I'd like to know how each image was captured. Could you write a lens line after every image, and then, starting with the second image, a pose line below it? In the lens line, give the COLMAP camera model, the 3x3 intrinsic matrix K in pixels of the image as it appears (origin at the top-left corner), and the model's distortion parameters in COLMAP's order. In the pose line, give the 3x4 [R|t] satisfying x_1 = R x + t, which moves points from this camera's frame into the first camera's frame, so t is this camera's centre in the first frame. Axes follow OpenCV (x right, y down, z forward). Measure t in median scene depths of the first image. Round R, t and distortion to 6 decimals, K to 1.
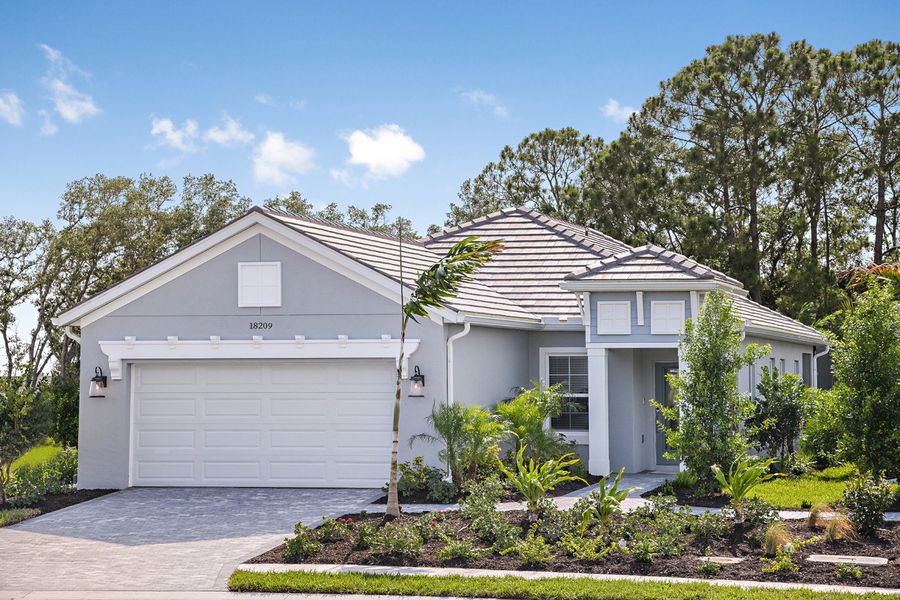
lens RADIAL K [[1903.5, 0, 450.0], [0, 1903.5, 300.0], [0, 0, 1]] dist [0.542444, 0.016897]
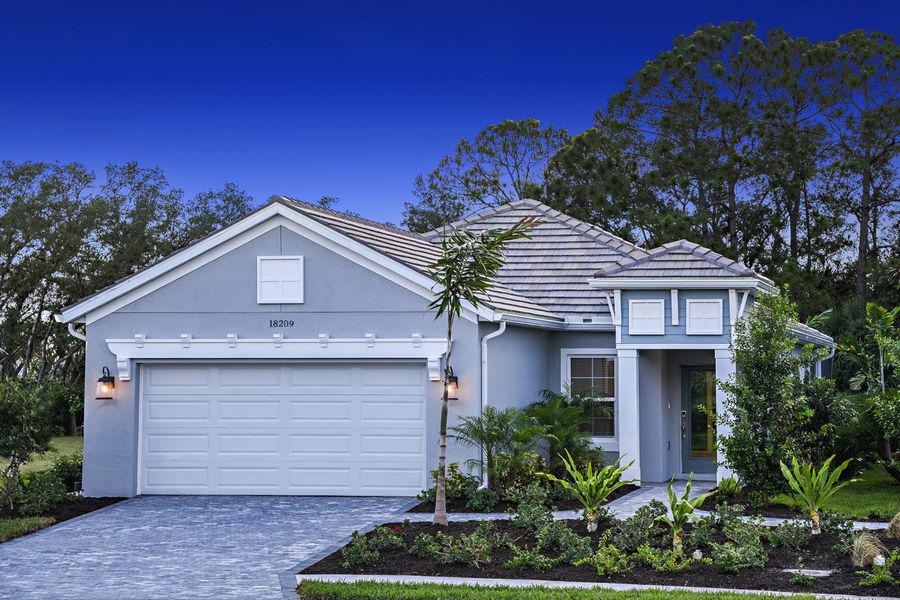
lens RADIAL K [[2023.7, 0, 450.0], [0, 2023.7, 300.0], [0, 0, 1]] dist [0.589918, 0.017103]
pose [[0.999113, 0.004695, 0.041858, -0.054051], [-0.004657, 0.999989, -0.001007, 0.002366], [-0.041863, 0.000811, 0.999123, -0.001274]]
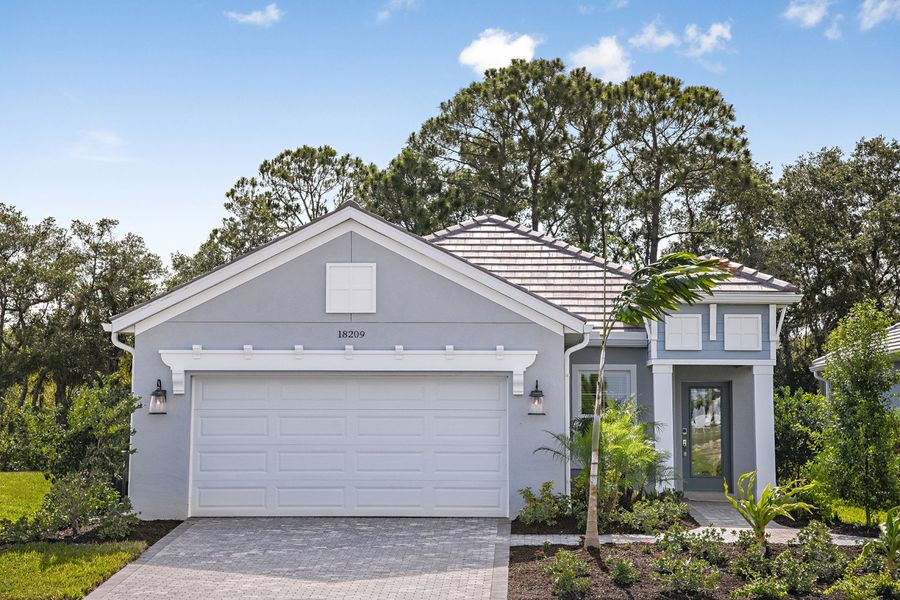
lens RADIAL K [[1903.5, 0, 450.0], [0, 1903.5, 300.0], [0, 0, 1]] dist [0.542444, 0.016897]
pose [[0.975331, 0.016070, 0.220161, -0.233487], [-0.012445, 0.999763, -0.017839, 0.011880], [-0.220396, 0.014659, 0.975300, 0.115647]]
